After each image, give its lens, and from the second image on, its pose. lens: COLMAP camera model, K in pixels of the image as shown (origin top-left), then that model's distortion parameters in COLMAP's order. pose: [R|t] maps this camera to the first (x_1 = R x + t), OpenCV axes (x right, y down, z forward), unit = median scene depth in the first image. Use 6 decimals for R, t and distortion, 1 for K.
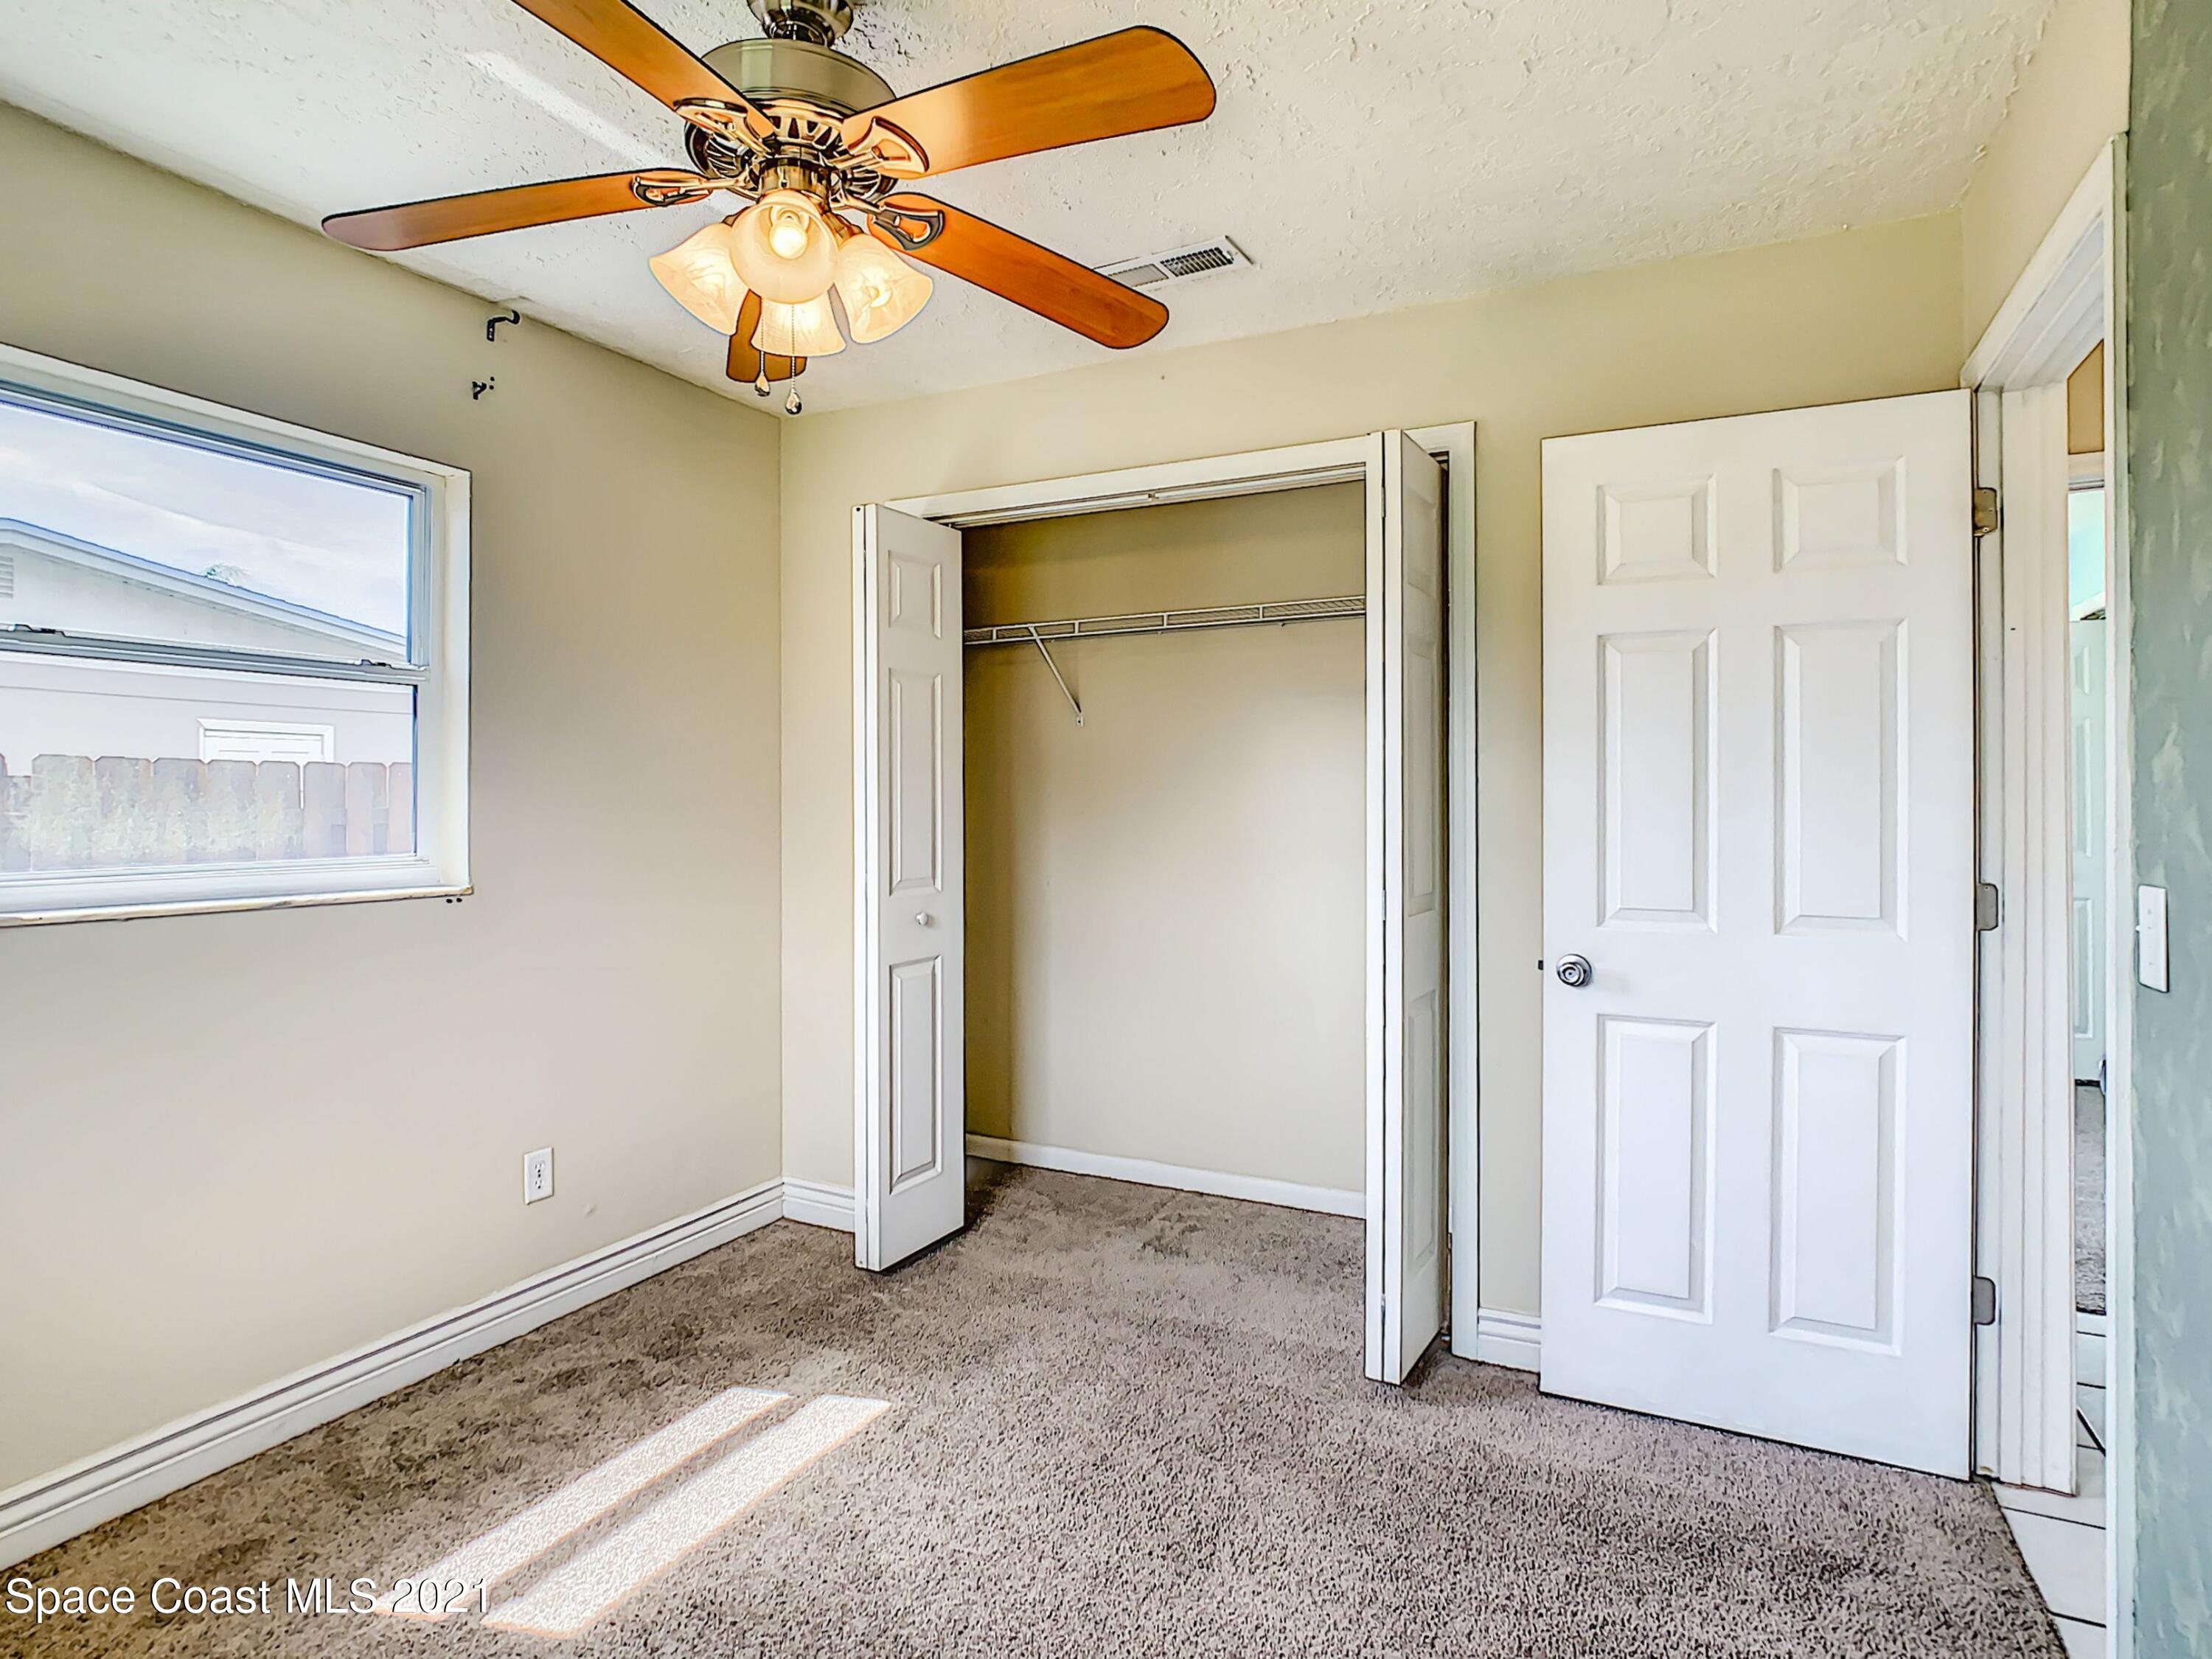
lens RADIAL K [[1175.6, 0, 1096.4], [0, 1175.6, 816.4], [0, 0, 1]] dist [-0.031660, -0.000148]
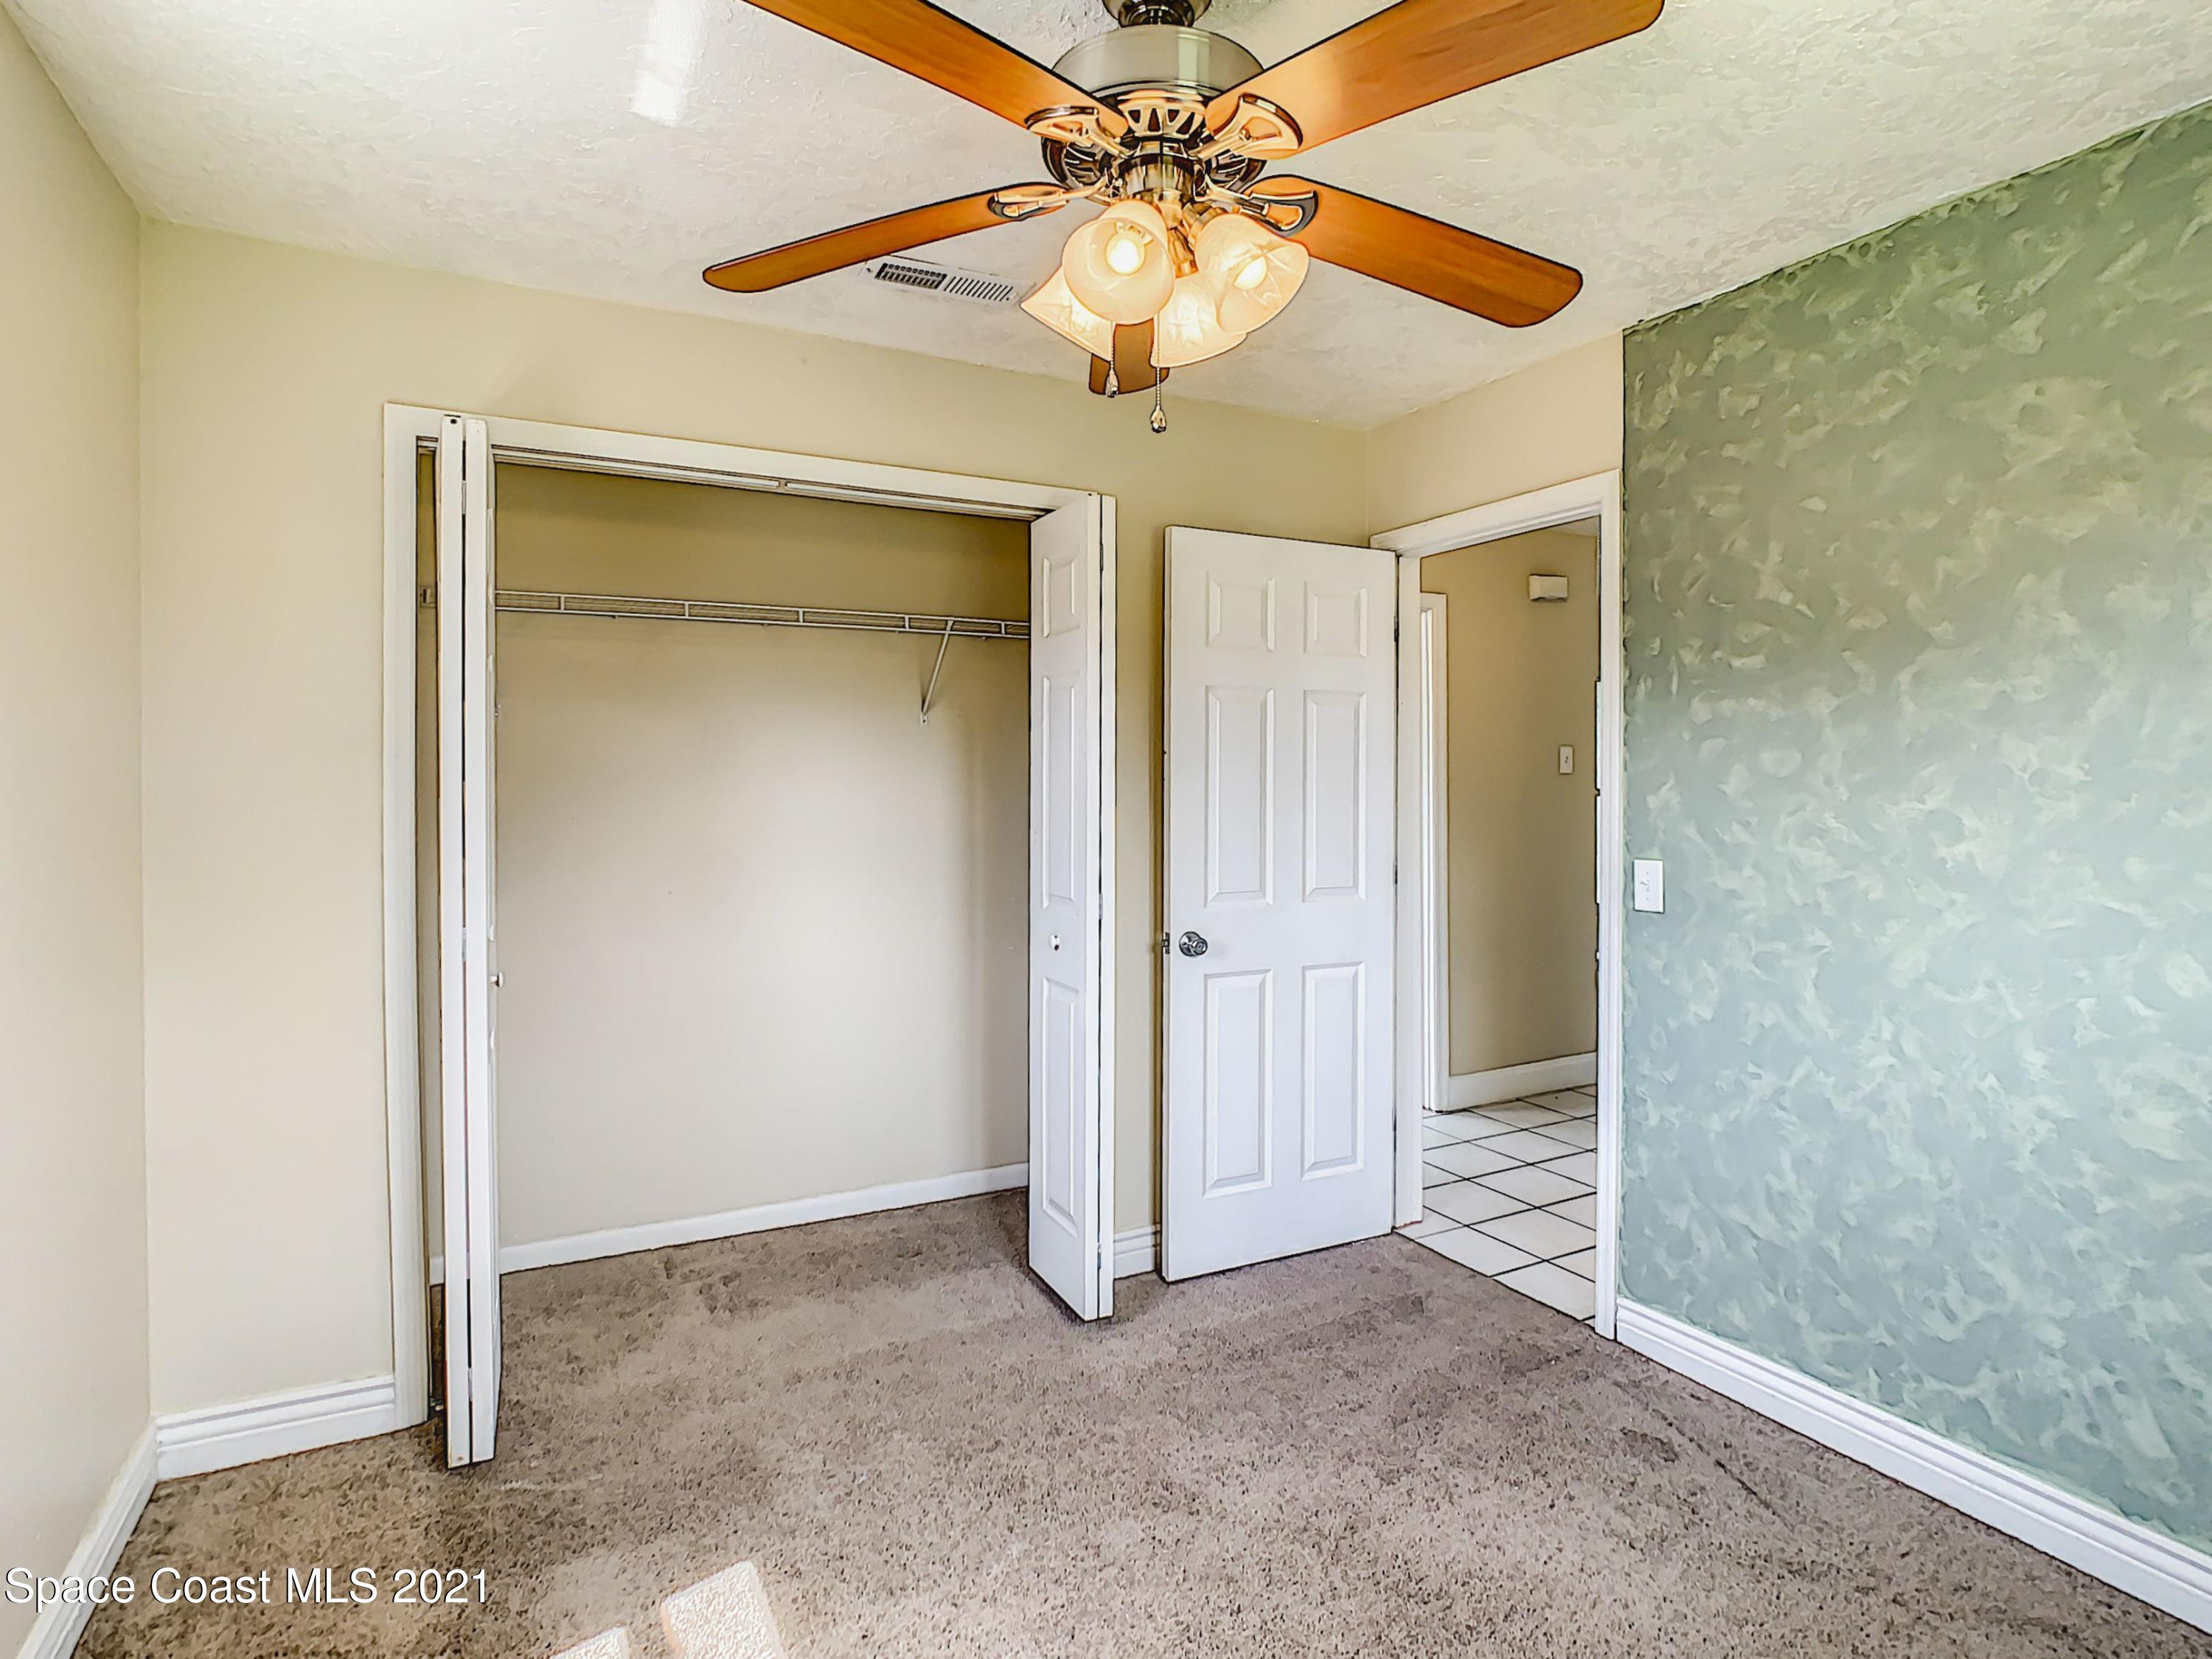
lens RADIAL K [[1175.6, 0, 1096.4], [0, 1175.6, 816.4], [0, 0, 1]] dist [-0.031660, -0.000148]
pose [[0.557427, -0.001539, 0.830224, -0.748448], [0.001571, 0.999998, 0.000798, -0.007976], [-0.830224, 0.000860, 0.557429, 0.383859]]
